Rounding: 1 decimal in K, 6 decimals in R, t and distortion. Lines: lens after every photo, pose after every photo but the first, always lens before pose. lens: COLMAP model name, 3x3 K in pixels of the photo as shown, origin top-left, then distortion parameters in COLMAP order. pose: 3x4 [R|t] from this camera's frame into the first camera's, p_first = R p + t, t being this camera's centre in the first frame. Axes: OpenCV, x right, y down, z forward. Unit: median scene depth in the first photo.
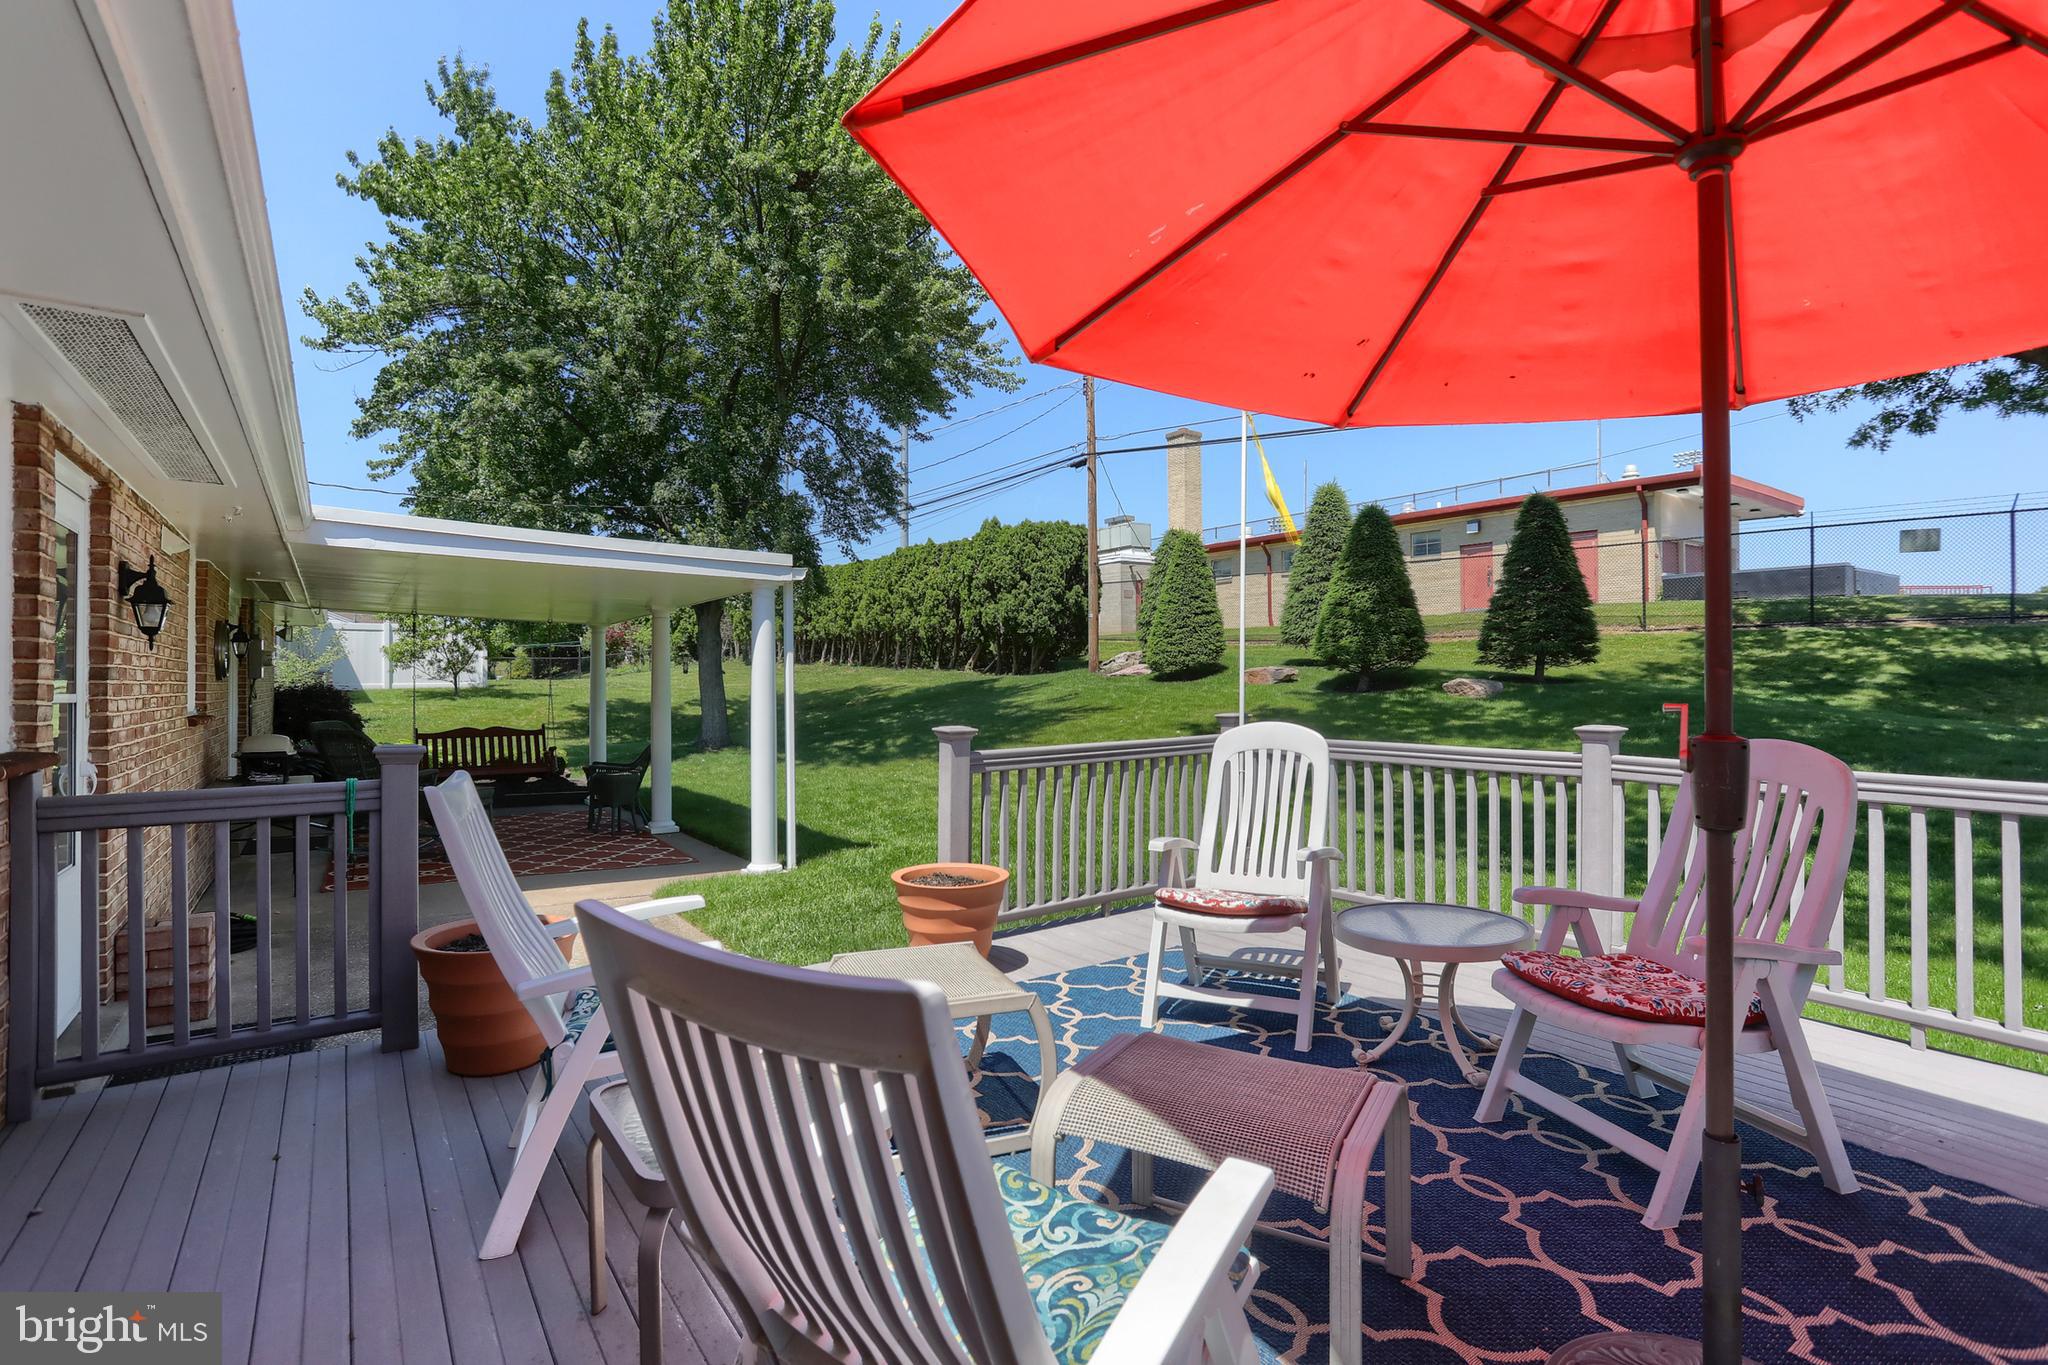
lens RADIAL K [[1010.7, 0, 1027.1], [0, 1010.7, 634.4], [0, 0, 1]] dist [-0.065791, 0.033422]
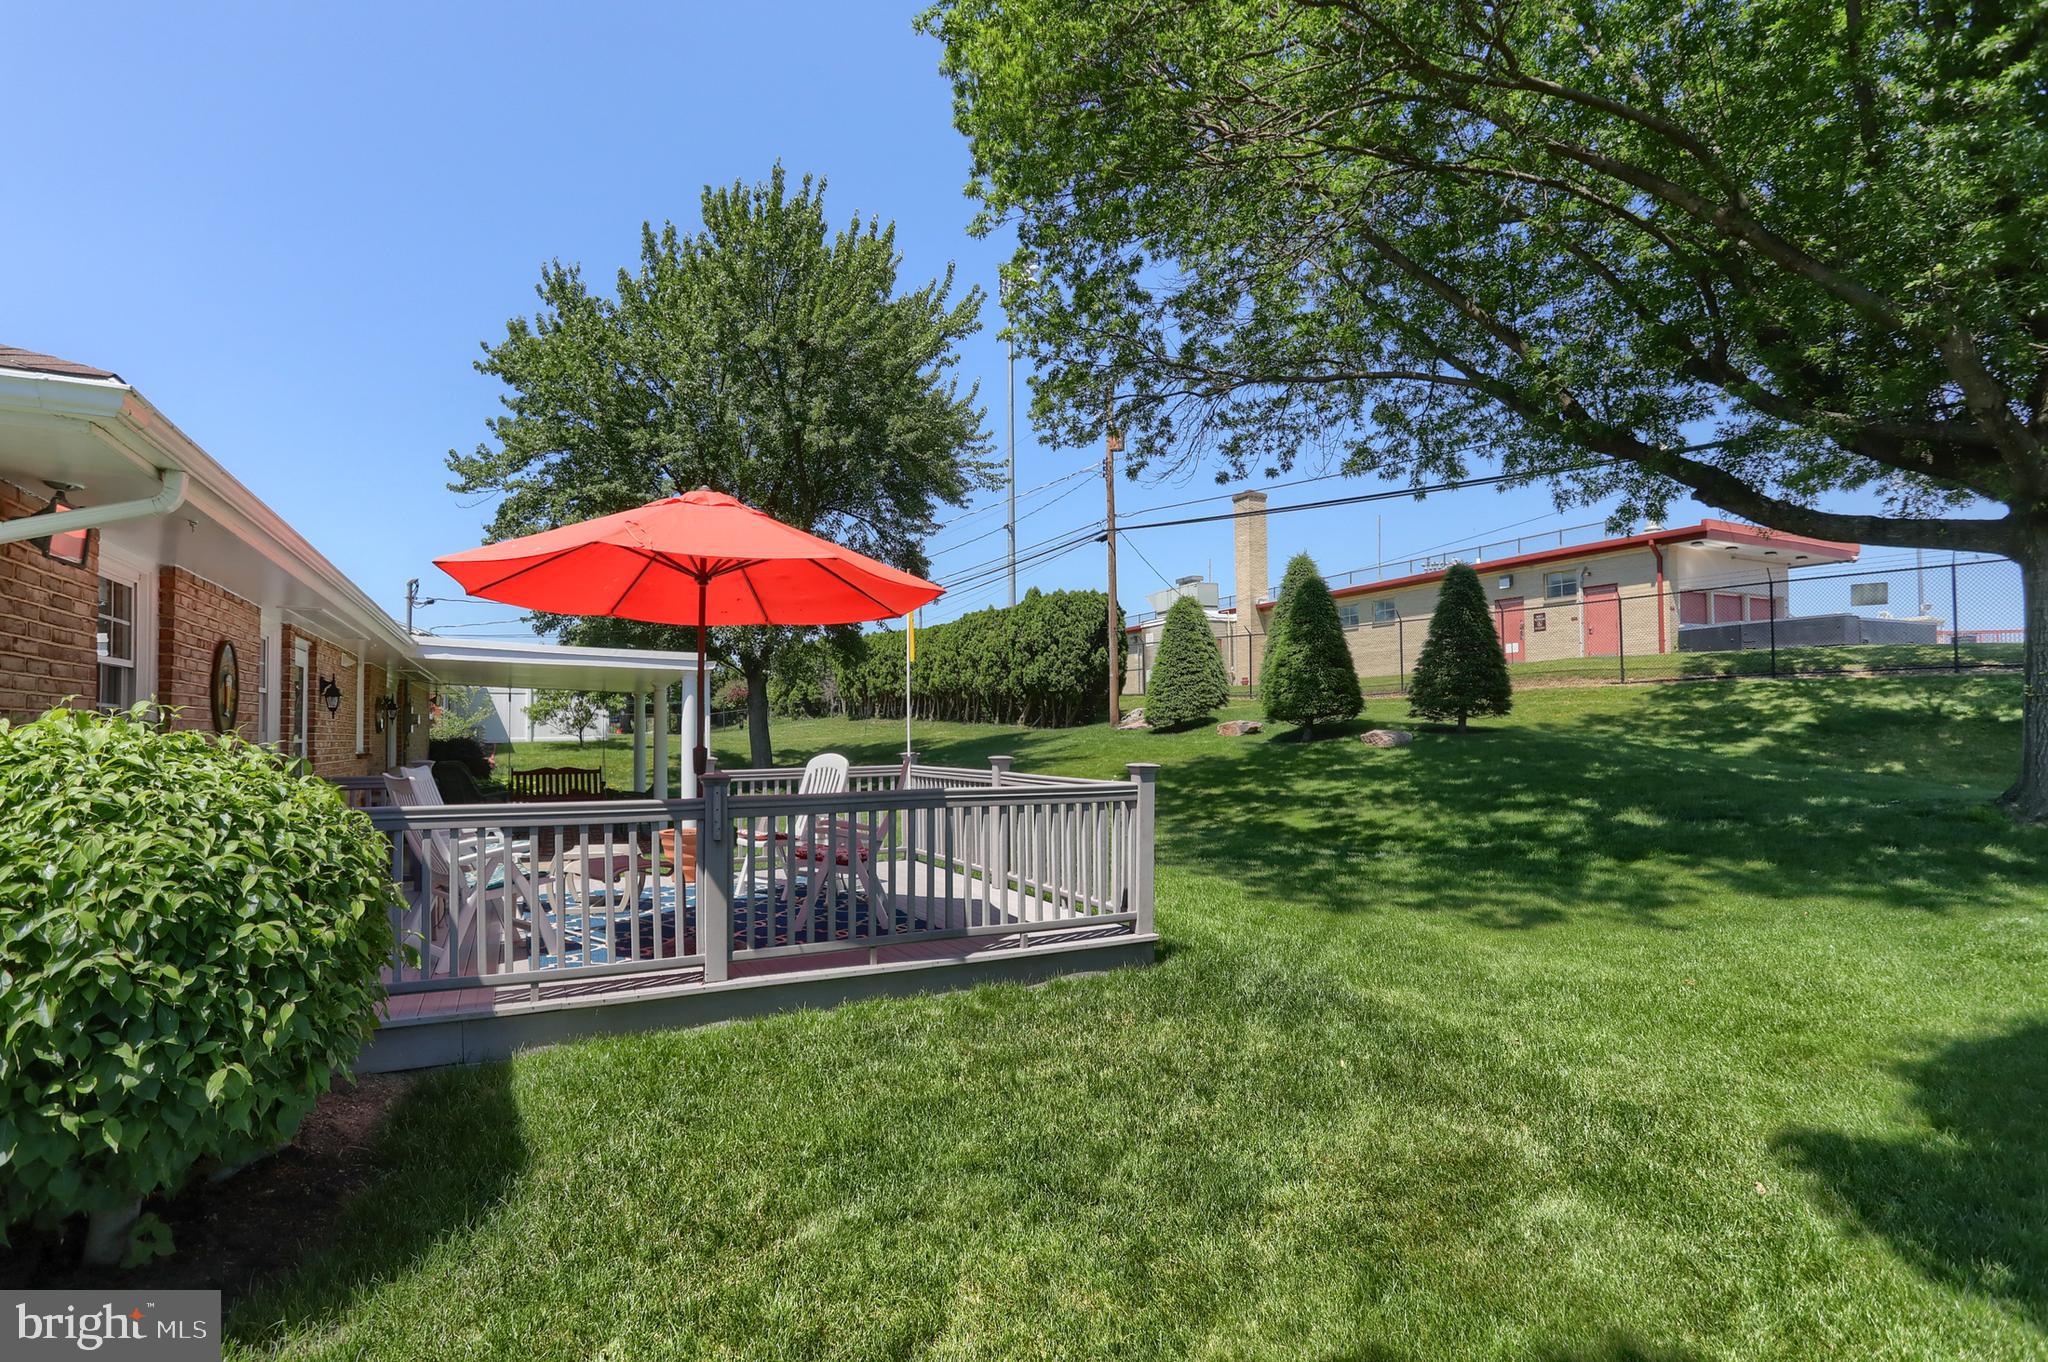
lens RADIAL K [[1034.7, 0, 1017.9], [0, 1034.7, 658.7], [0, 0, 1]] dist [-0.065259, 0.036263]
pose [[0.987768, -0.014965, -0.155212, 0.164510], [0.010752, 0.999552, -0.027944, -0.006558], [0.155560, 0.025933, 0.987486, -0.168709]]
